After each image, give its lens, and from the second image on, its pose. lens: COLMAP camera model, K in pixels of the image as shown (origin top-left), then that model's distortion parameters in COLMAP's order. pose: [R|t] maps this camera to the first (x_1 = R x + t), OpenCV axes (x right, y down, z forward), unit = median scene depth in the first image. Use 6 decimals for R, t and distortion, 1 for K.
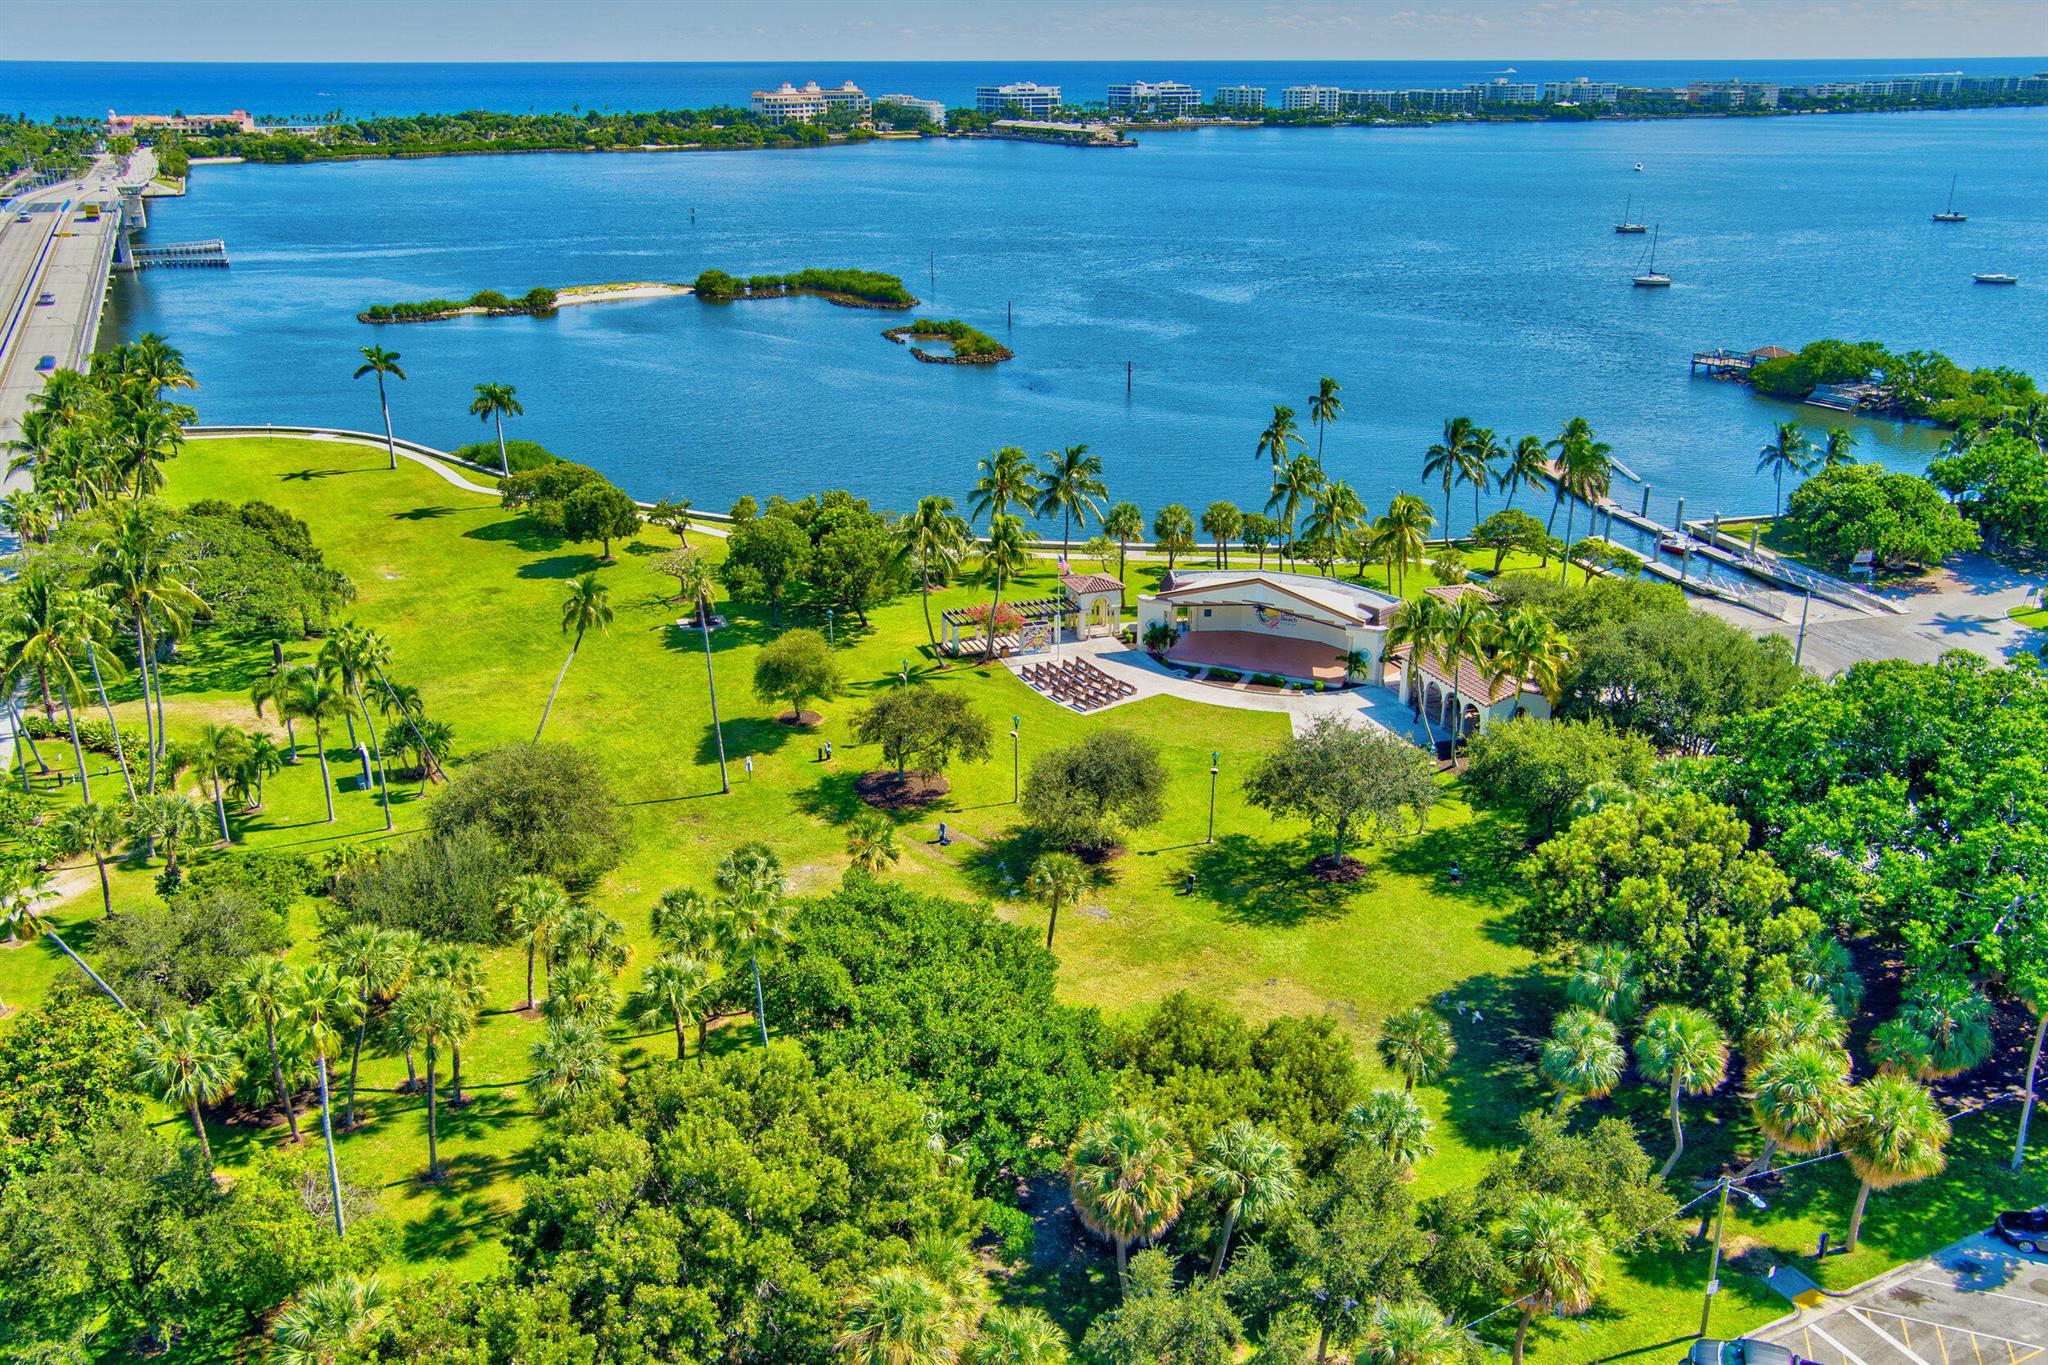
lens RADIAL K [[1693.6, 0, 1024.0], [0, 1693.6, 682.5], [0, 0, 1]] dist [0.005622, 0.041768]
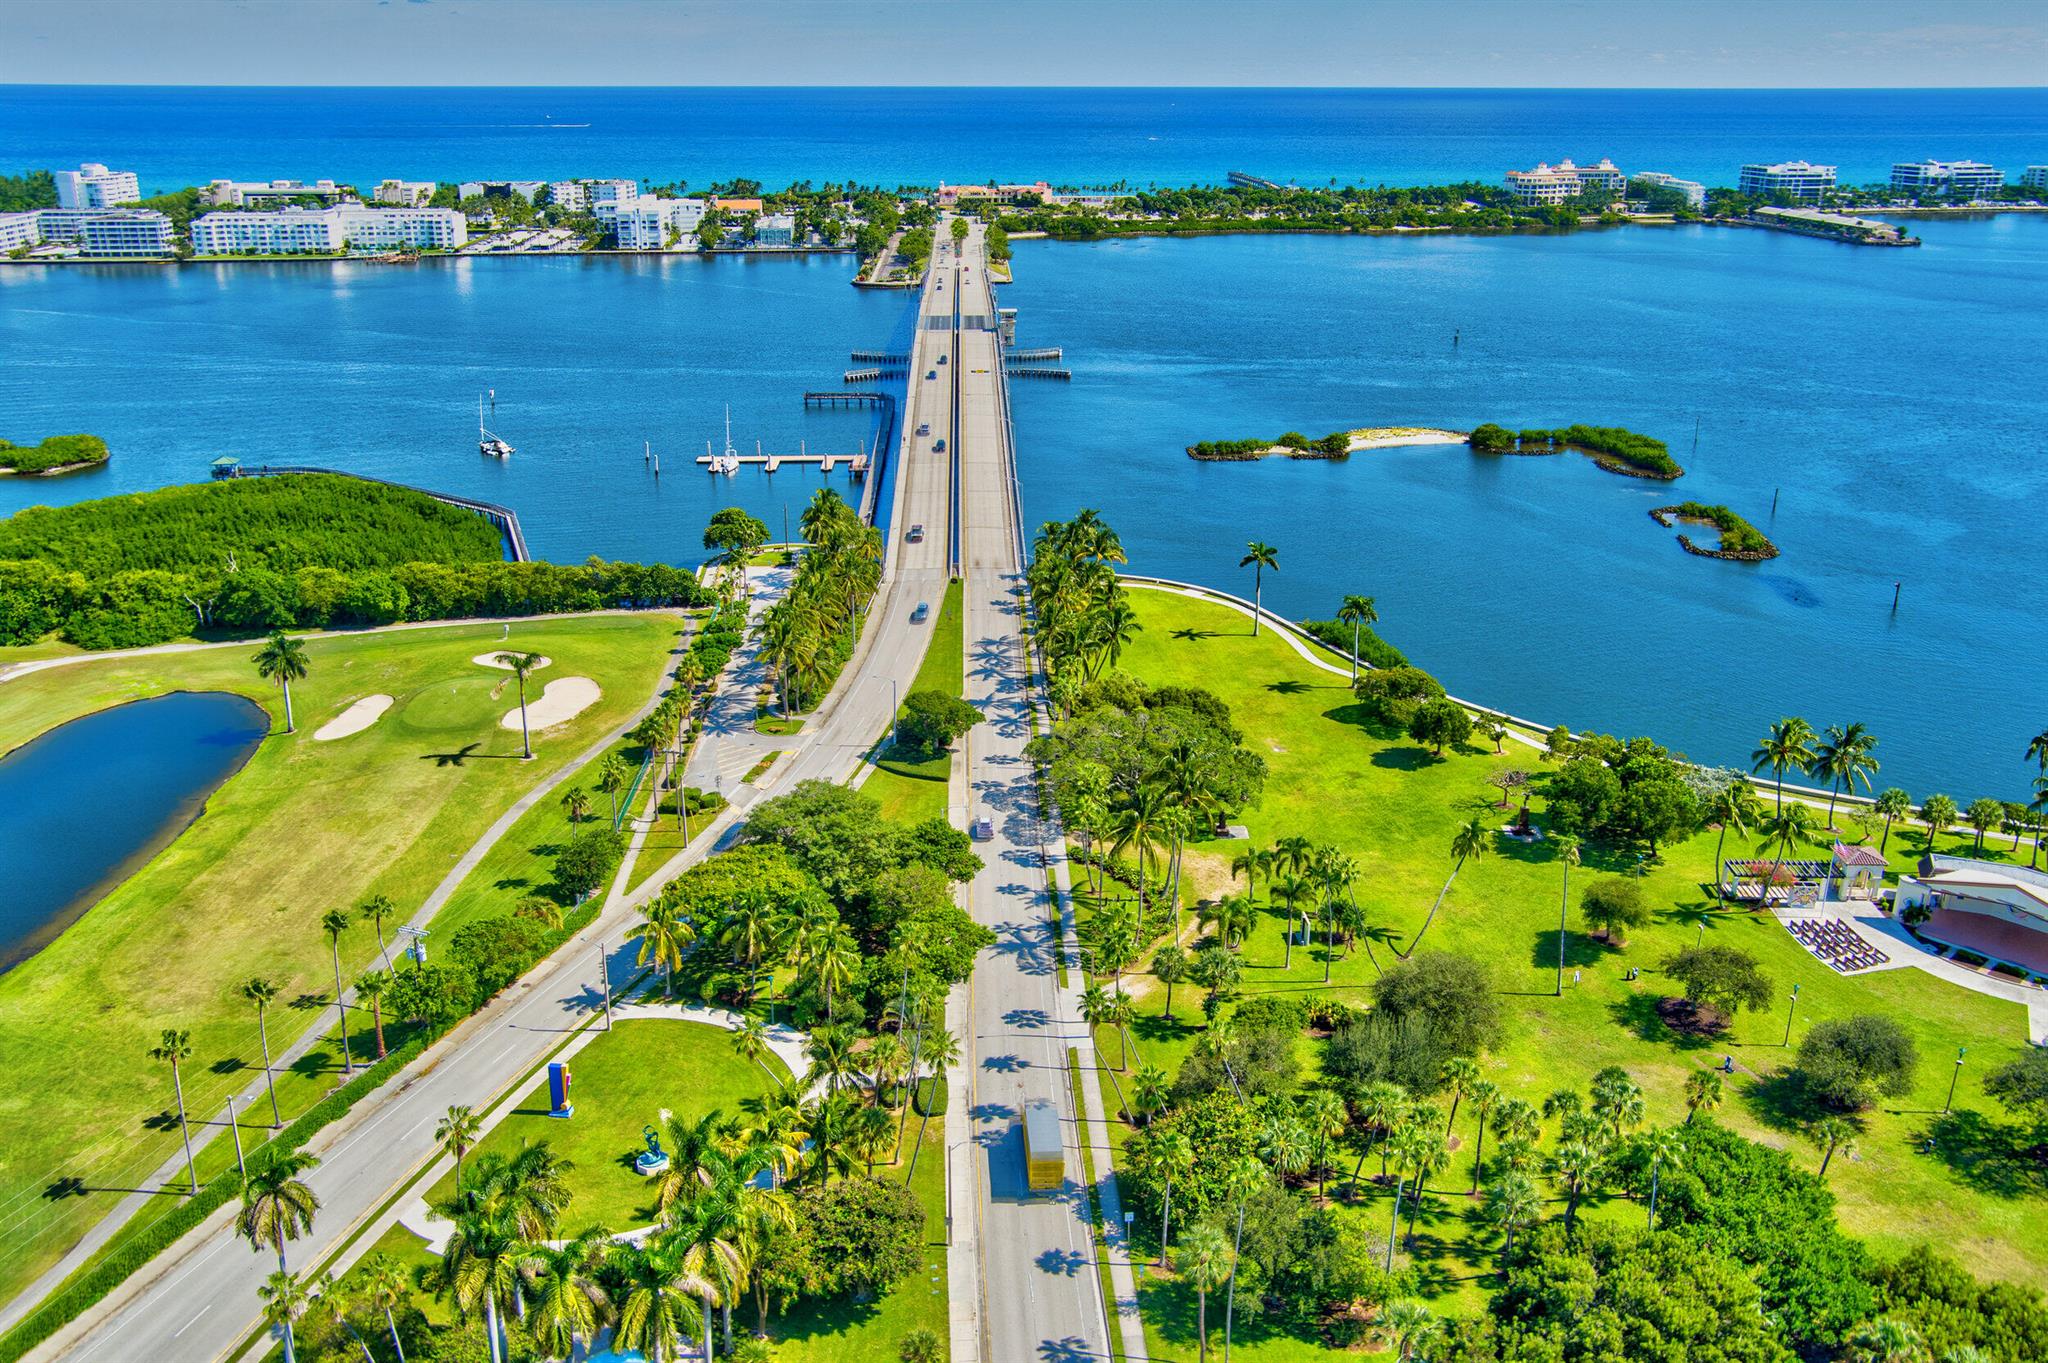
lens RADIAL K [[1841.3, 0, 1024.0], [0, 1841.3, 681.5], [0, 0, 1]] dist [-0.001989, 0.054130]
pose [[0.934507, 0.138439, -0.327920, -0.105556], [-0.138204, 0.990109, 0.024142, -0.135694], [0.328019, 0.022759, 0.944397, -0.462669]]
